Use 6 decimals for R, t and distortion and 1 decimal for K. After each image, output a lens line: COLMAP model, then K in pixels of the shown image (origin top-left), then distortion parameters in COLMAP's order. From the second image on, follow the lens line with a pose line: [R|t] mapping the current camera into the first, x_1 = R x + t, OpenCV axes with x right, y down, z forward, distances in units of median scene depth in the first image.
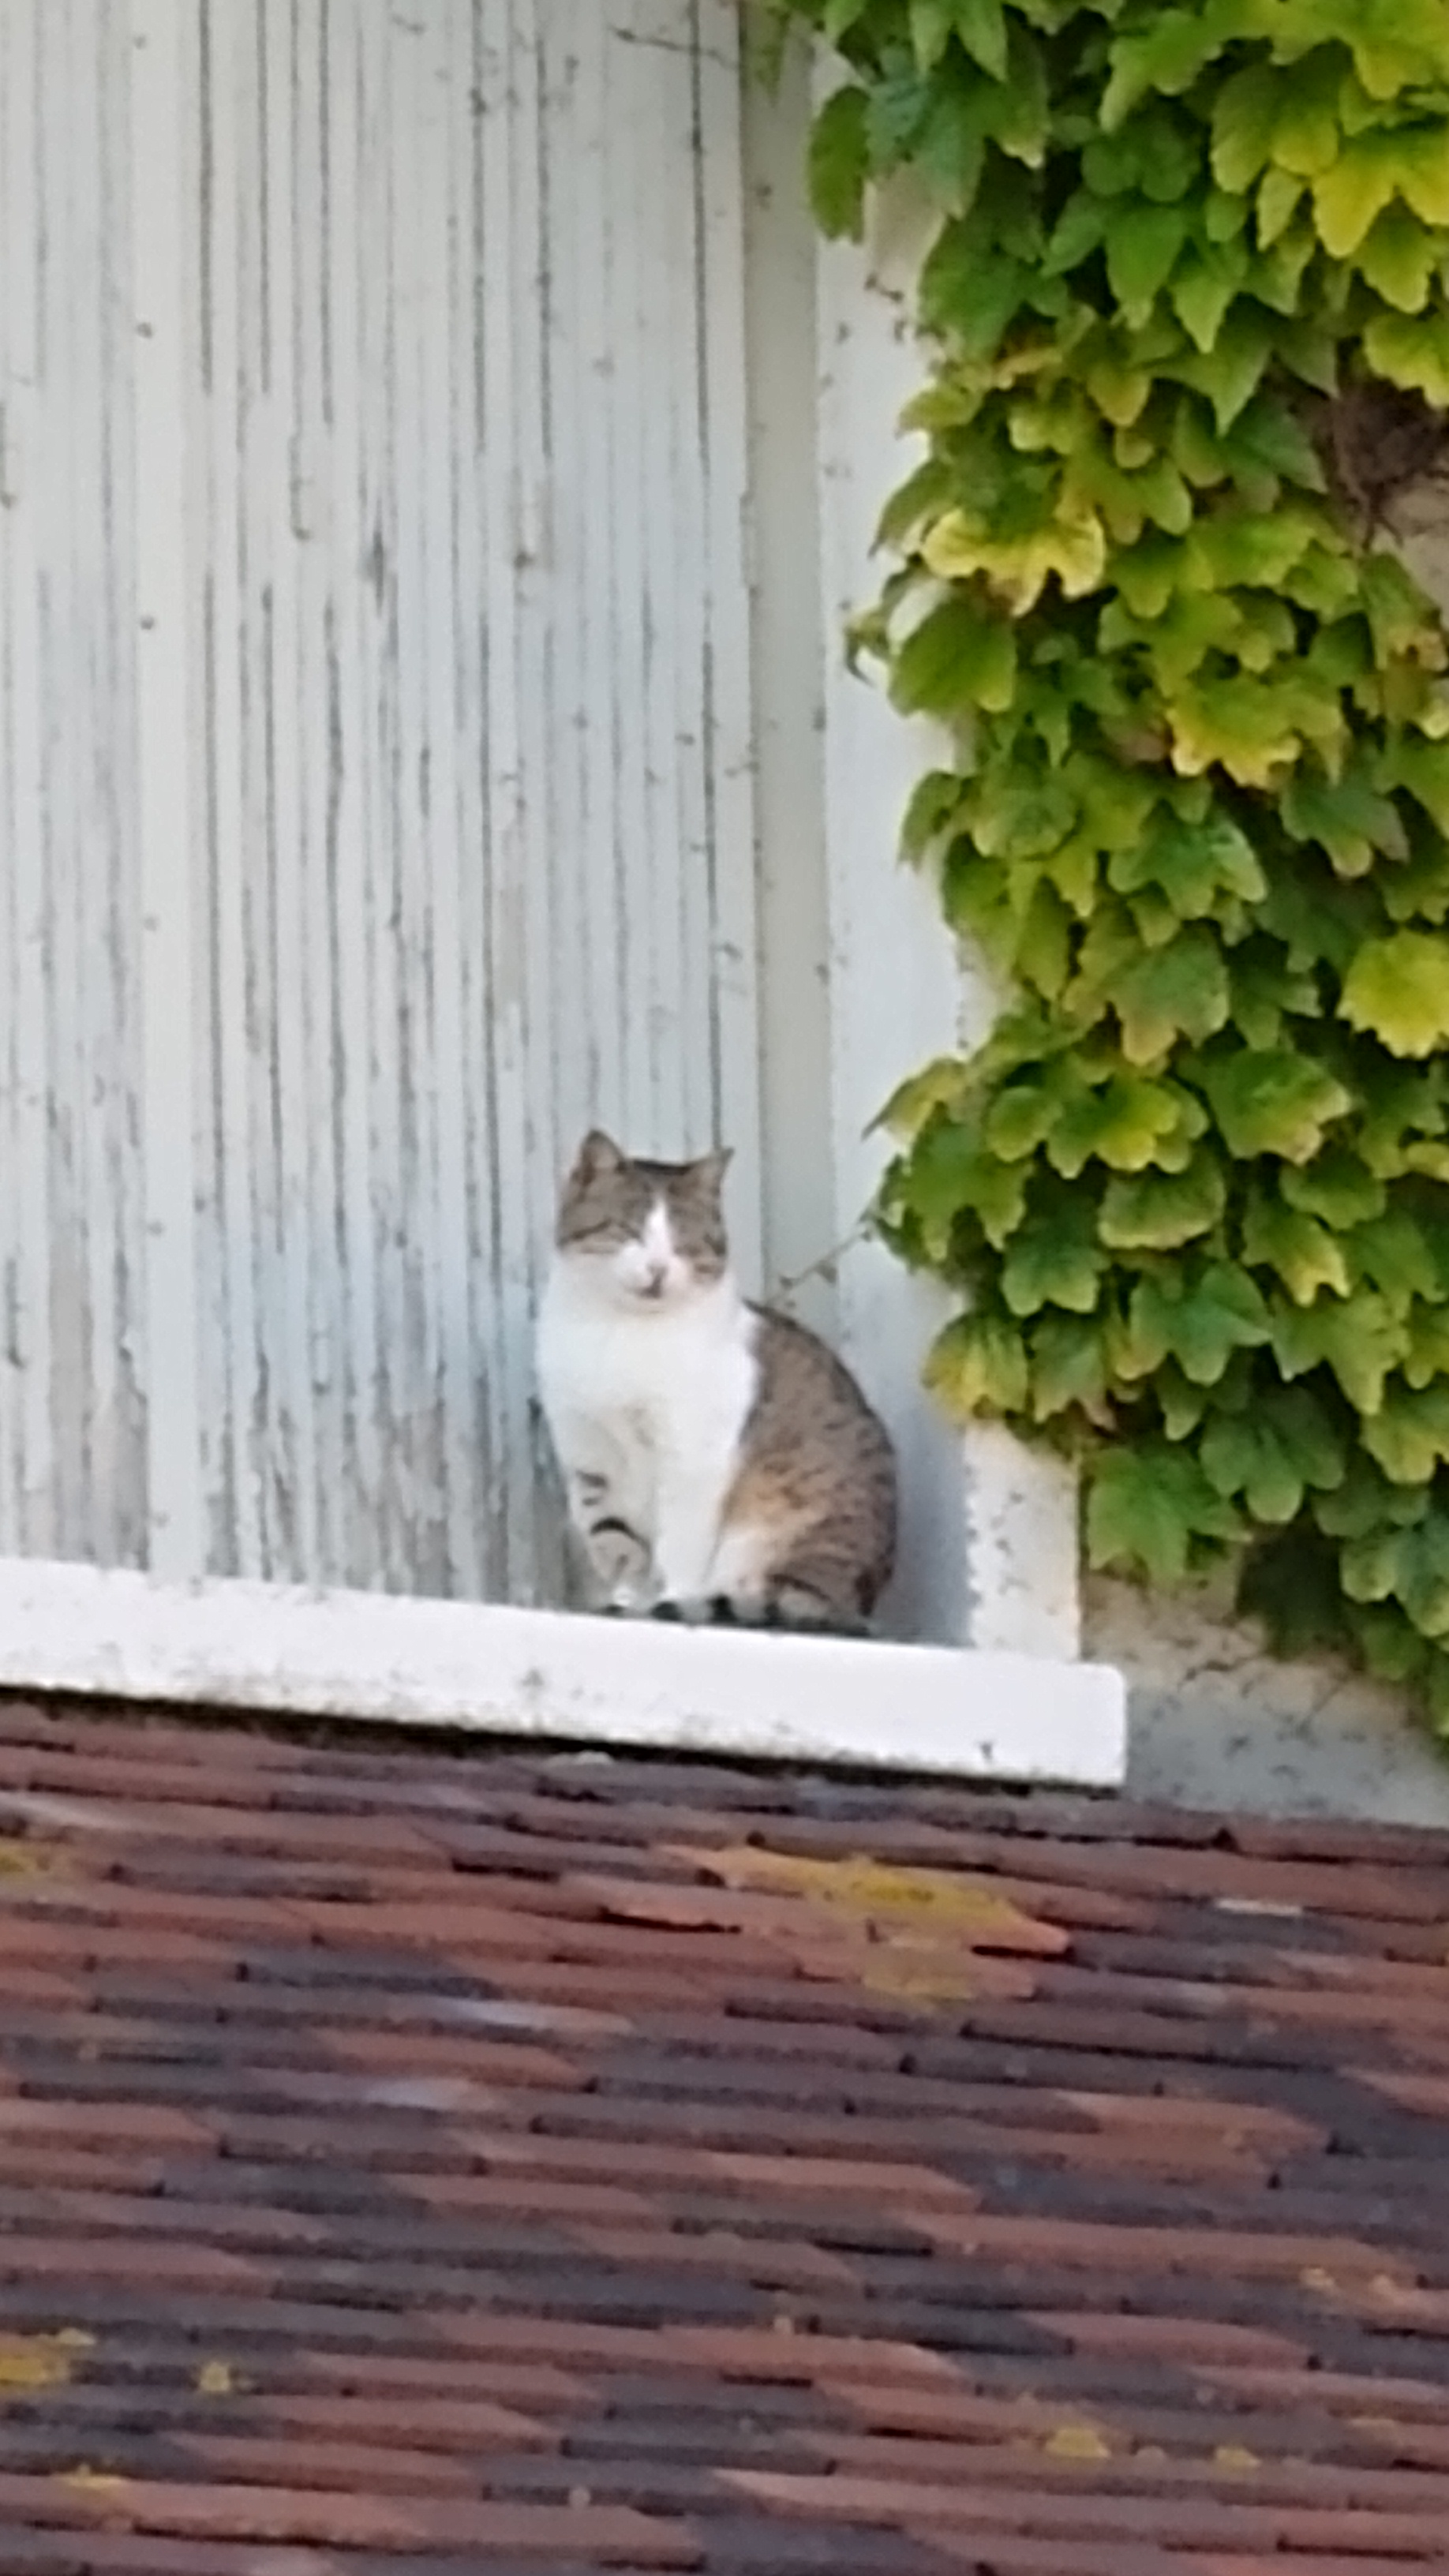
lens RADIAL K [[16475.1, 0, 722.1], [0, 16475.1, 1495.8], [0, 0, 1]] dist [-0.055849, 12.446105]
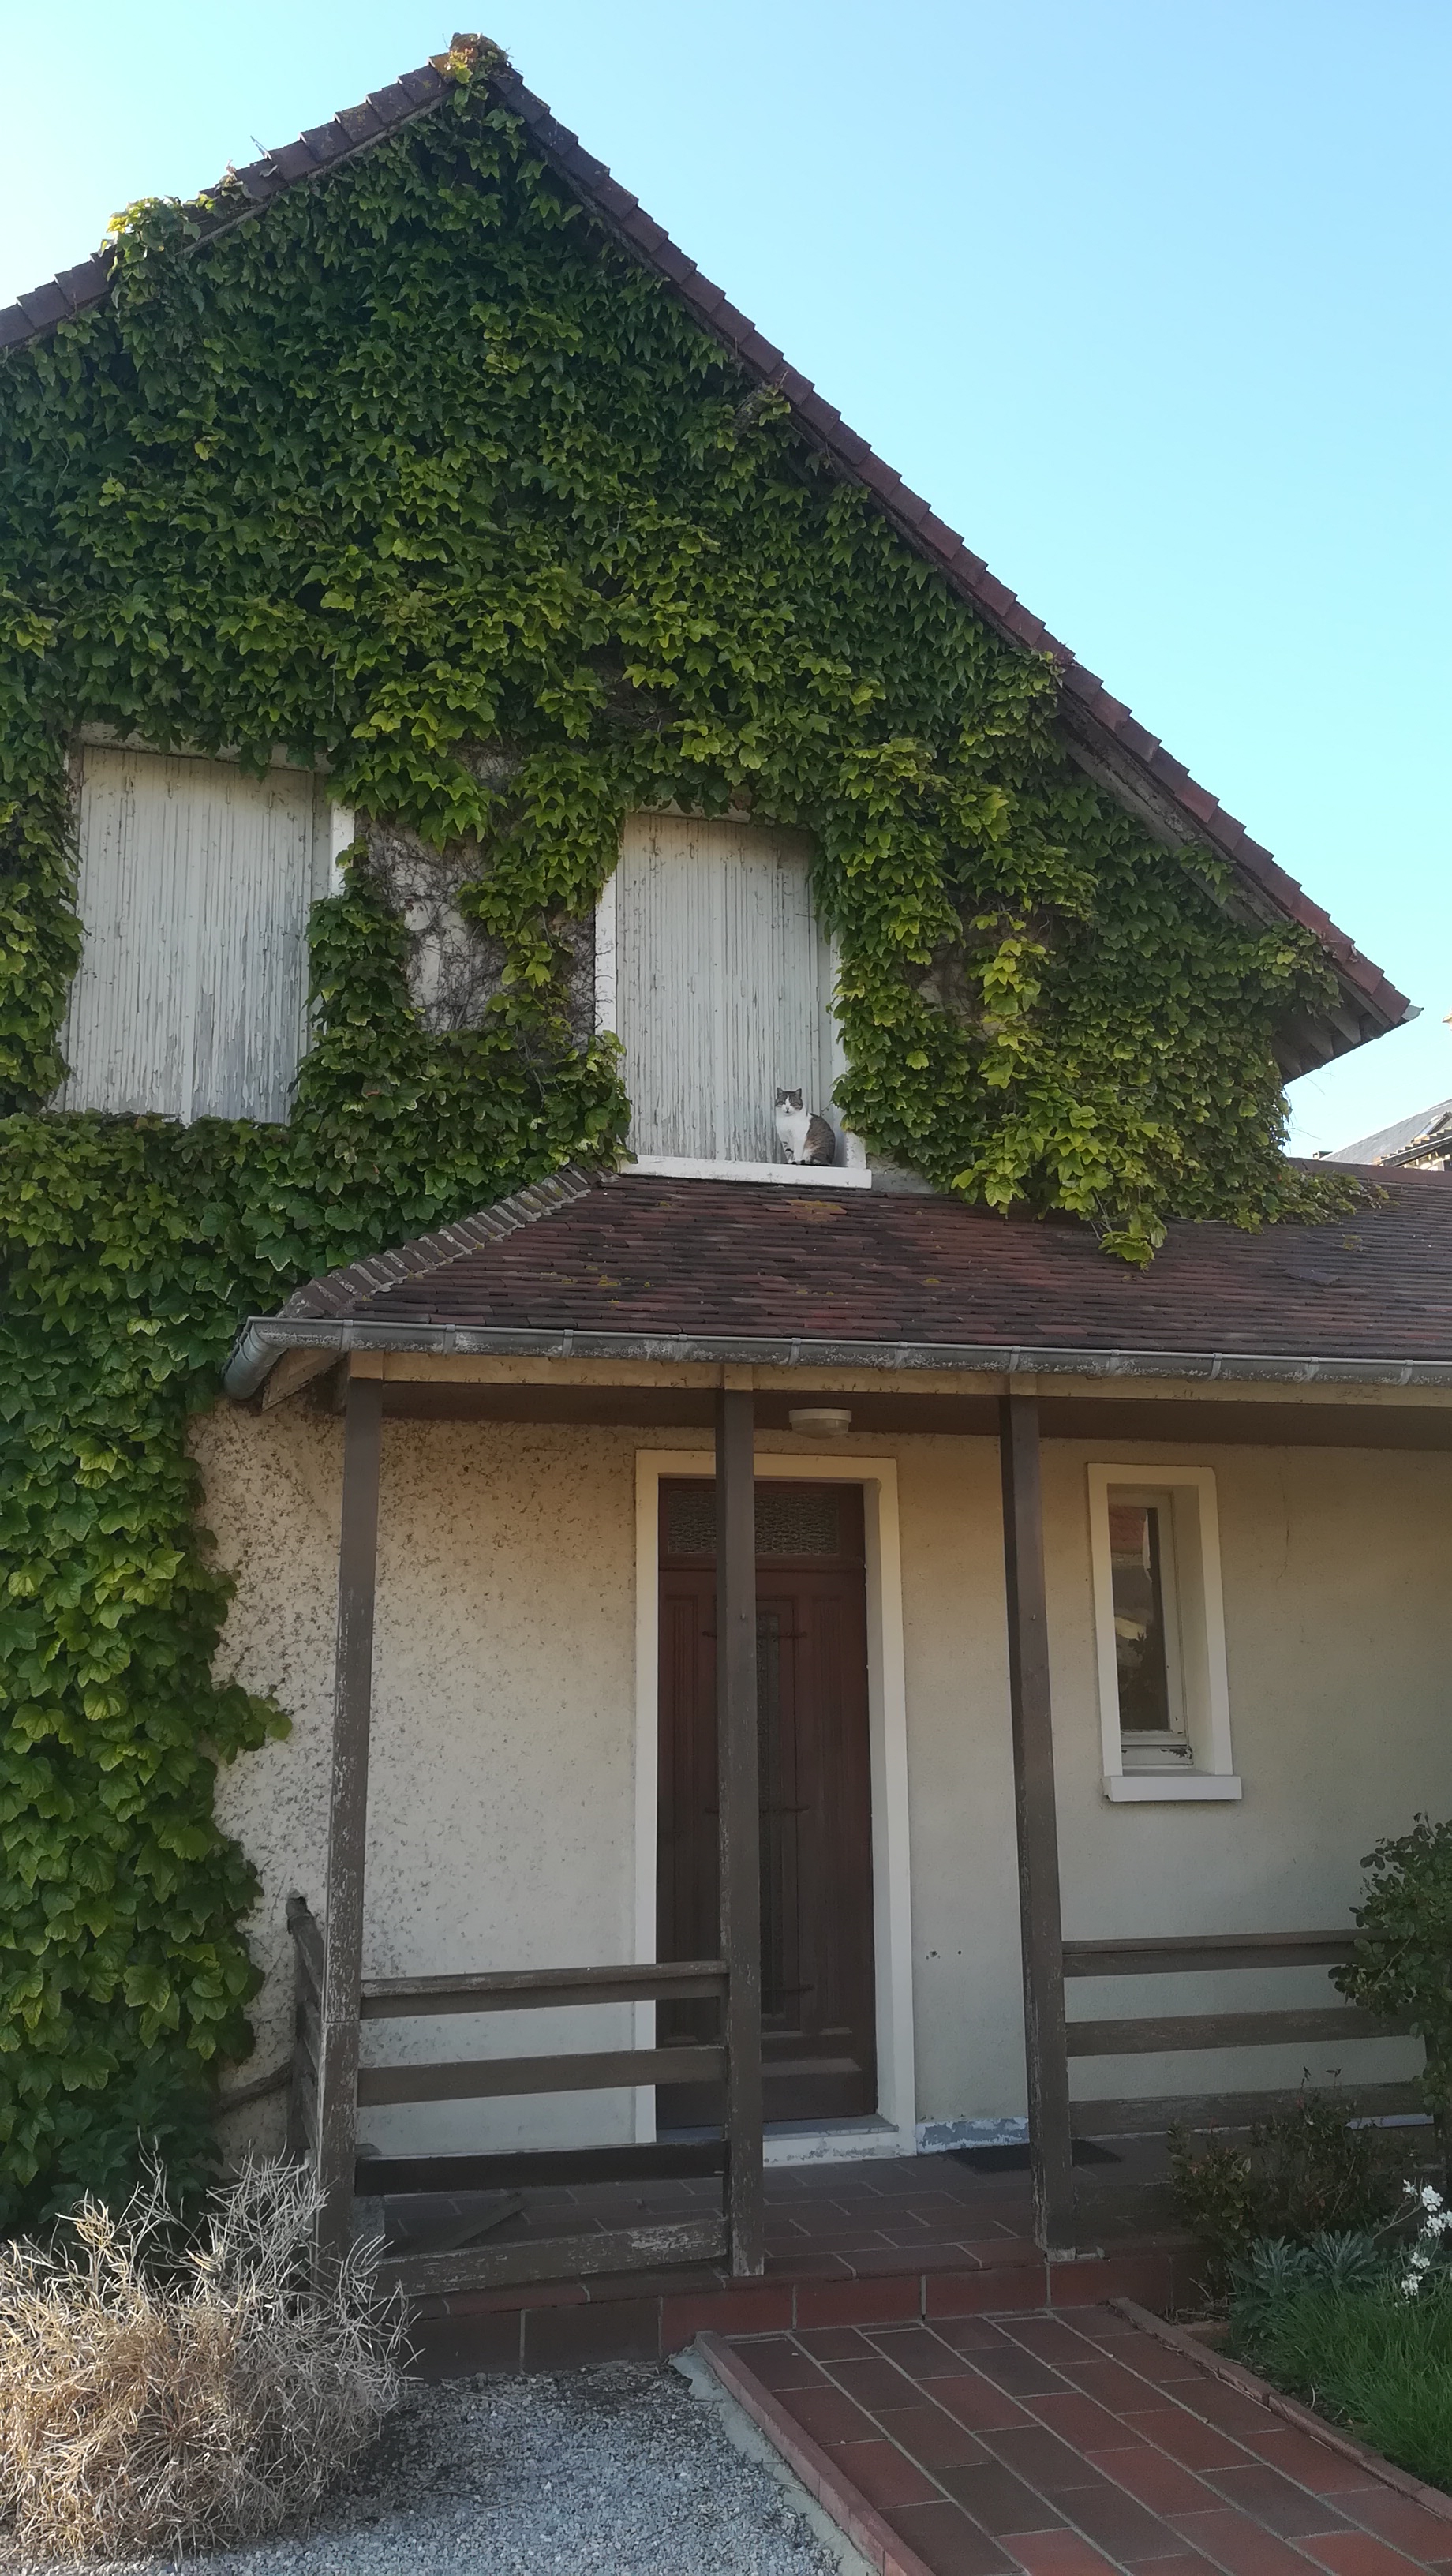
lens RADIAL K [[2020.8, 0, 736.8], [0, 2020.8, 1296.5], [0, 0, 1]] dist [0.161174, -0.267949]
pose [[0.979808, -0.026417, -0.198187, 0.125446], [0.036918, 0.998093, 0.049480, 0.018585], [0.196502, -0.055797, 0.978914, 0.230832]]
